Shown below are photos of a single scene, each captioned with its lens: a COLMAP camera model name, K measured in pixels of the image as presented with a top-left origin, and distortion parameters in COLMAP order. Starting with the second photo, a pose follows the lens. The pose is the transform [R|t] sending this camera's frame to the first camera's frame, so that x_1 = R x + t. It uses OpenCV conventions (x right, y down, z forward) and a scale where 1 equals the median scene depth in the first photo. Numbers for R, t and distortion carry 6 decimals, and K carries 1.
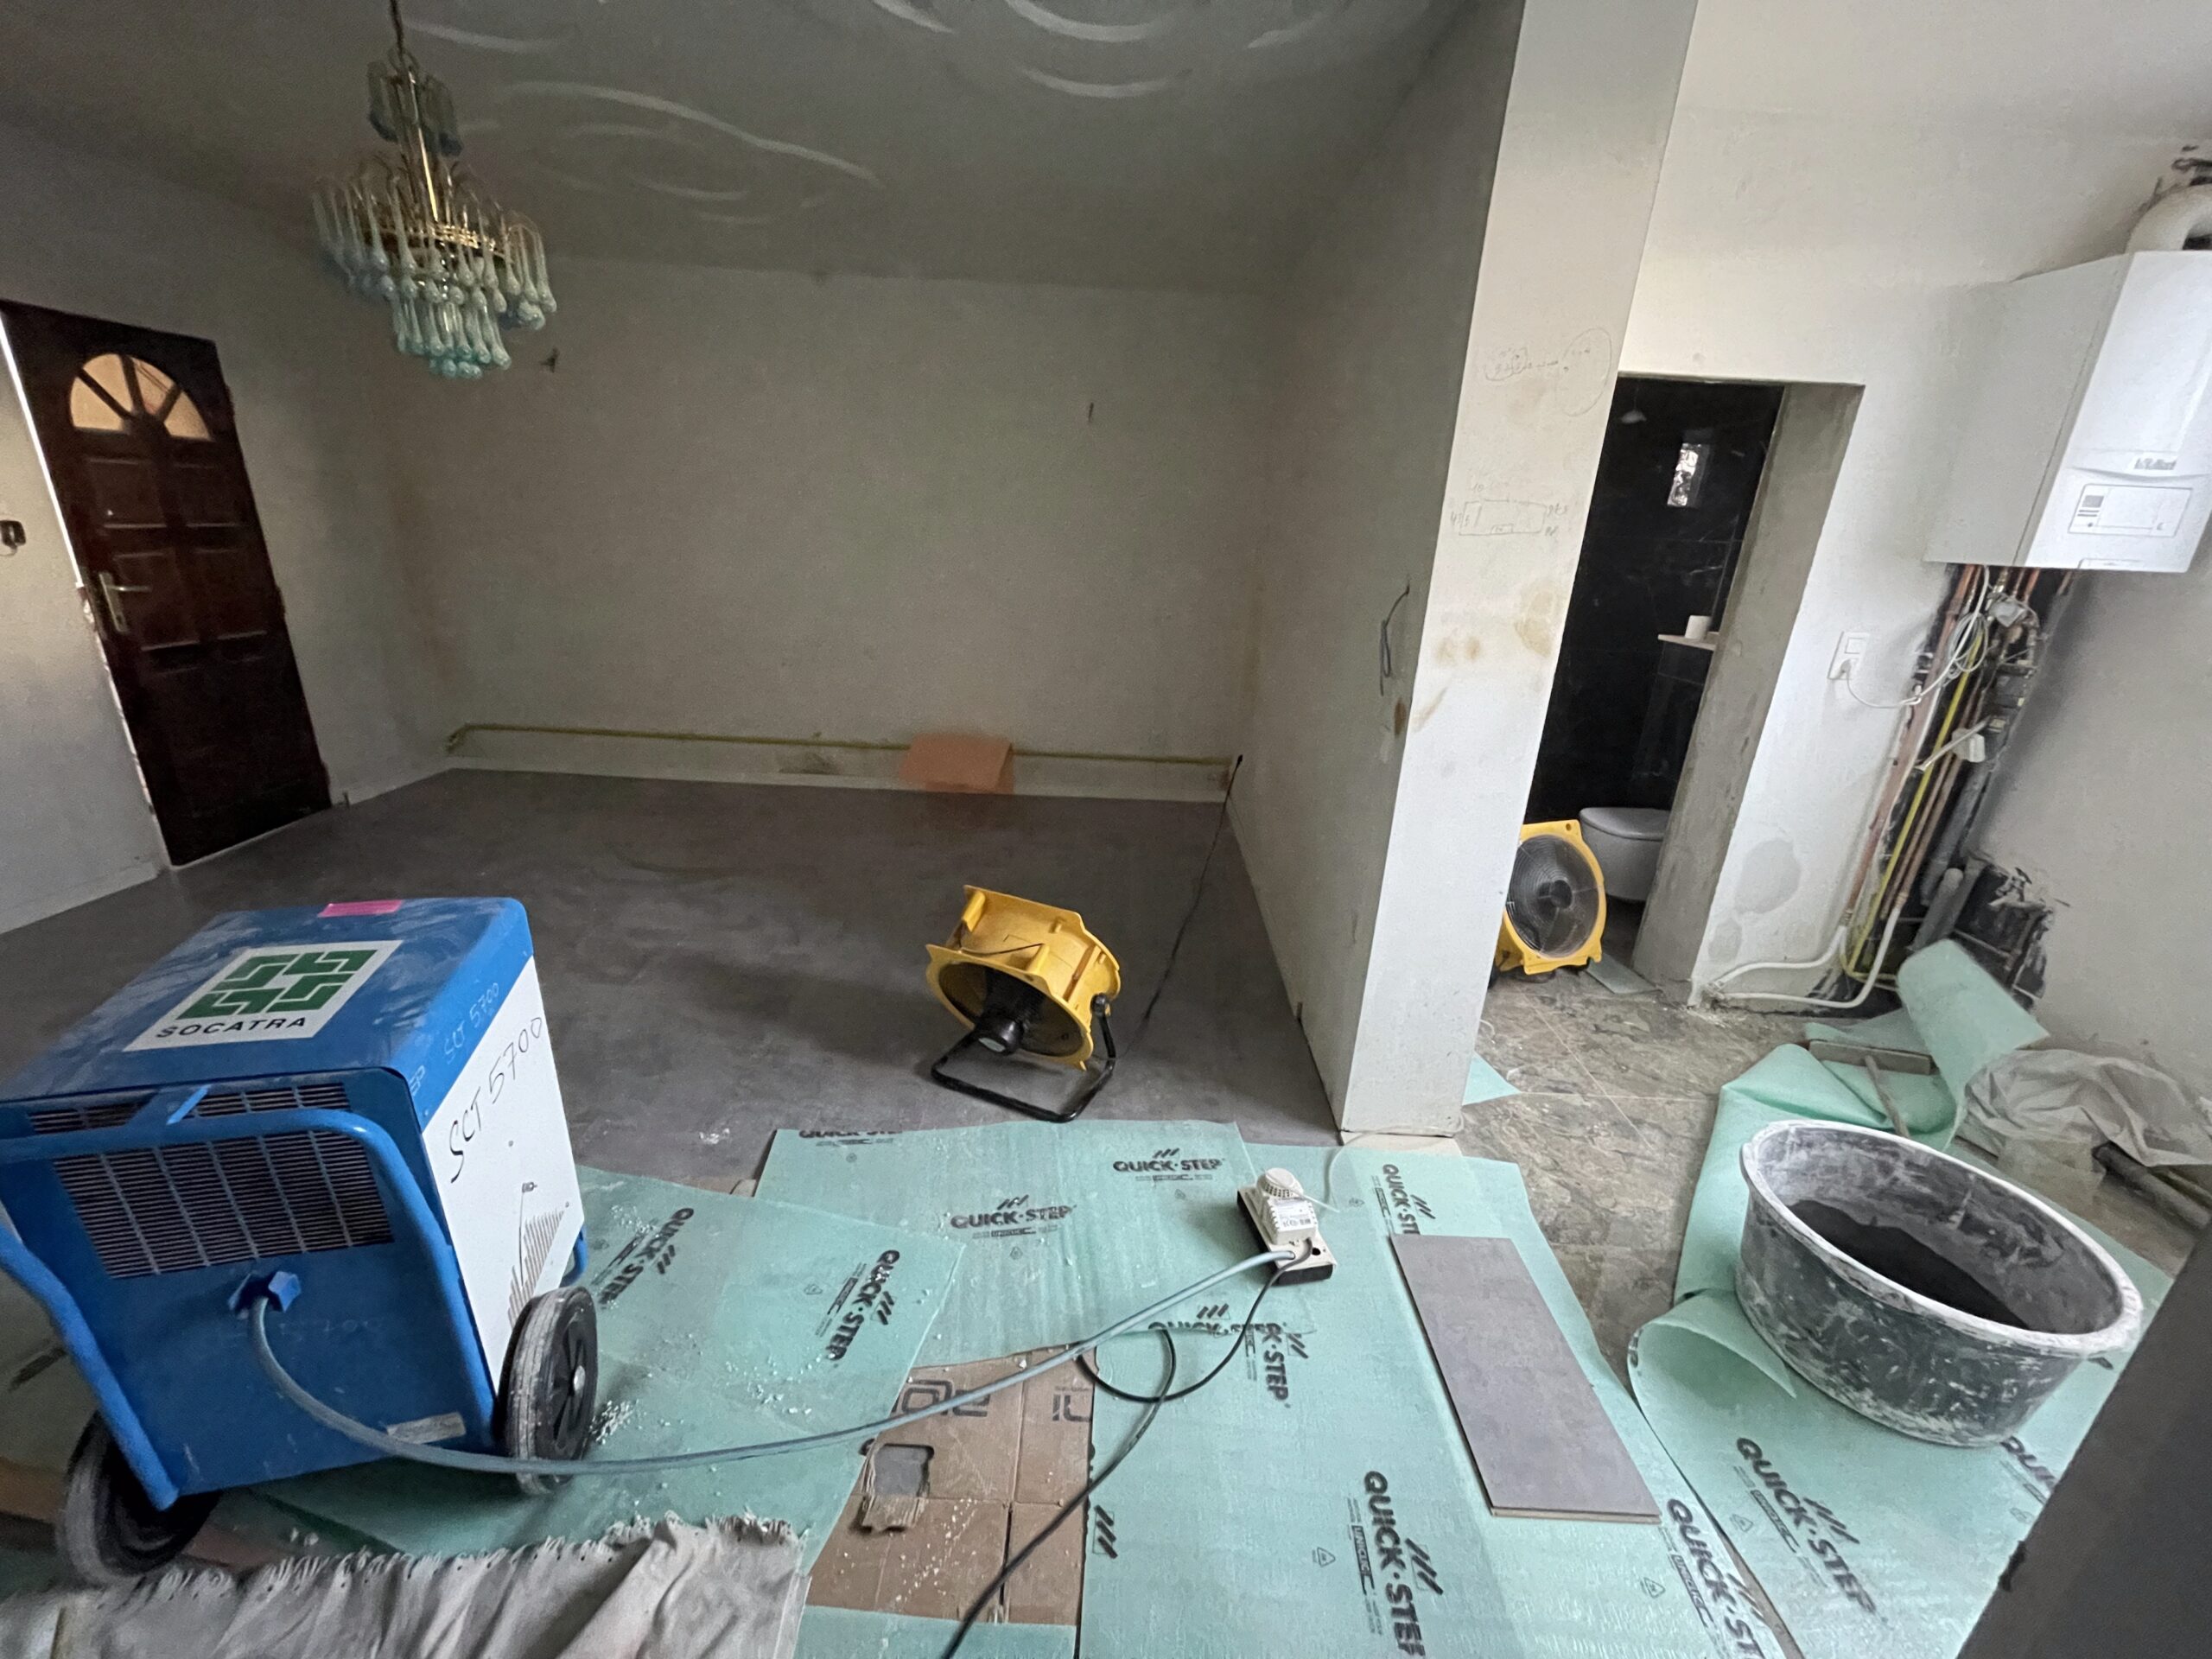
lens RADIAL K [[882.7, 0, 1106.0], [0, 882.7, 829.5], [0, 0, 1]] dist [0.001737, 0.000215]
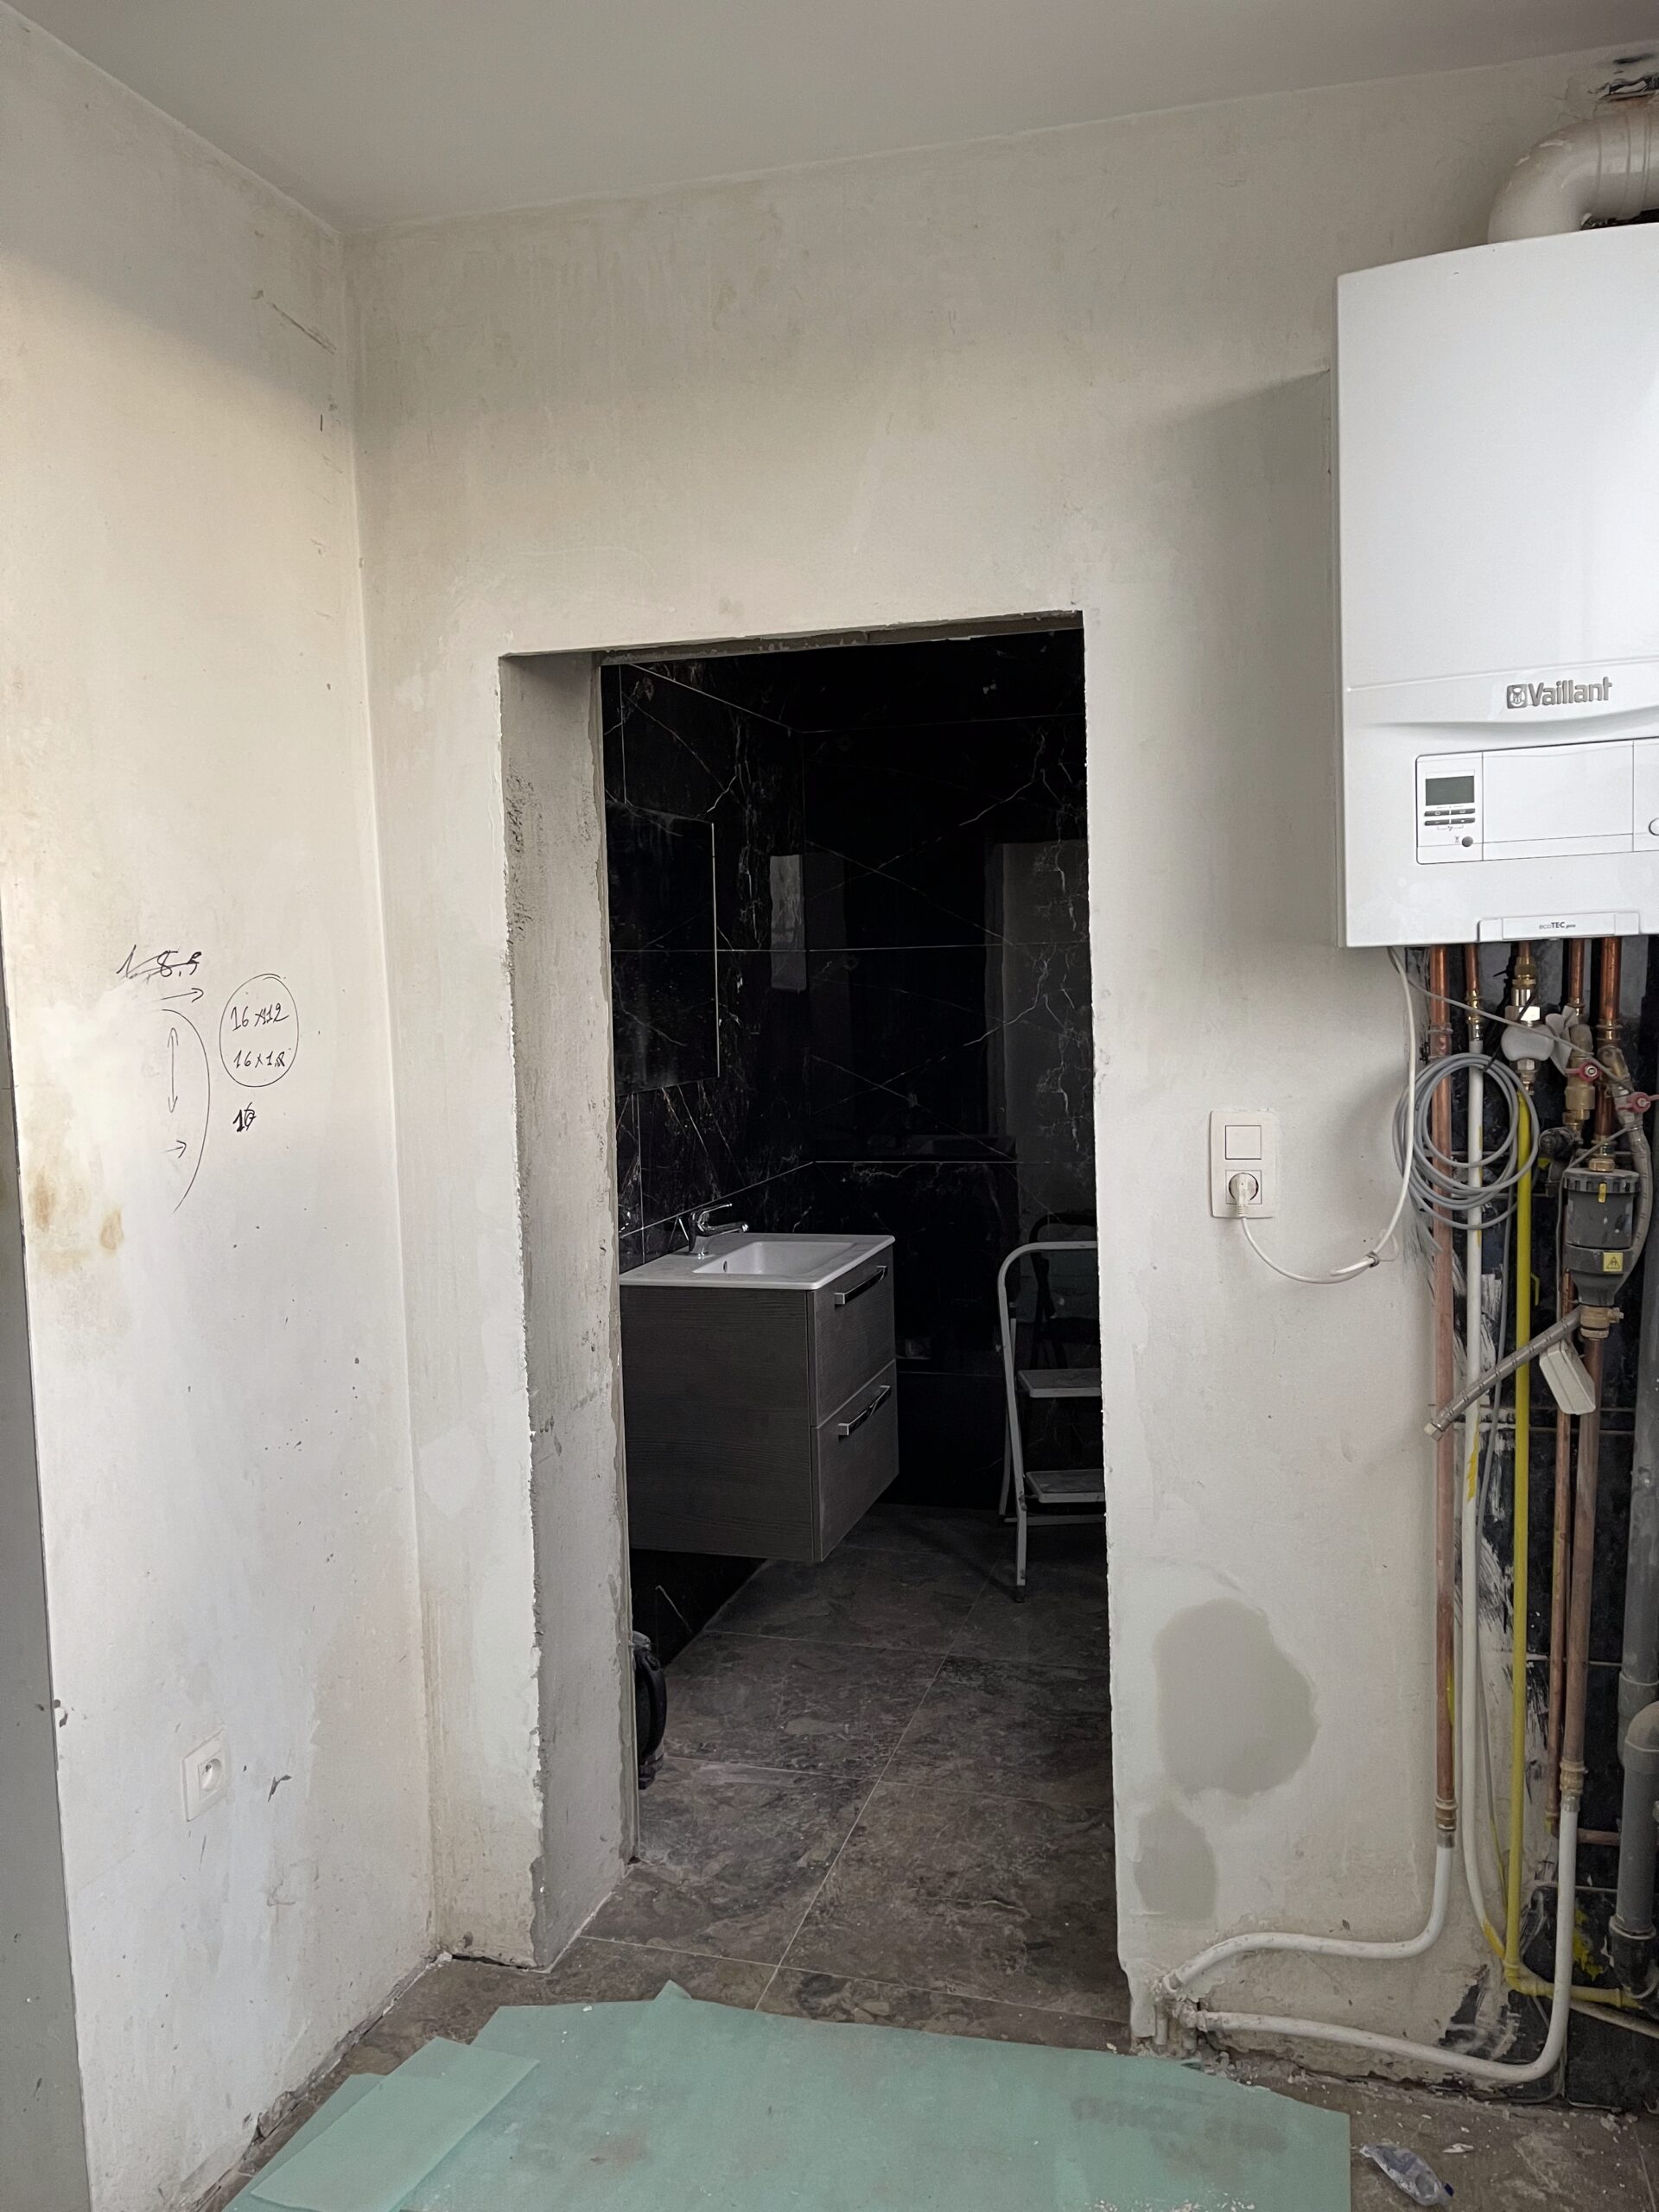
lens RADIAL K [[1646.1, 0, 836.6], [0, 1646.1, 1118.3], [0, 0, 1]] dist [0.087749, -0.102671]
pose [[0.958939, -0.048988, -0.279351, 0.821109], [-0.022886, 0.968391, -0.248383, -0.011823], [0.282689, 0.244578, 0.927507, 0.171234]]
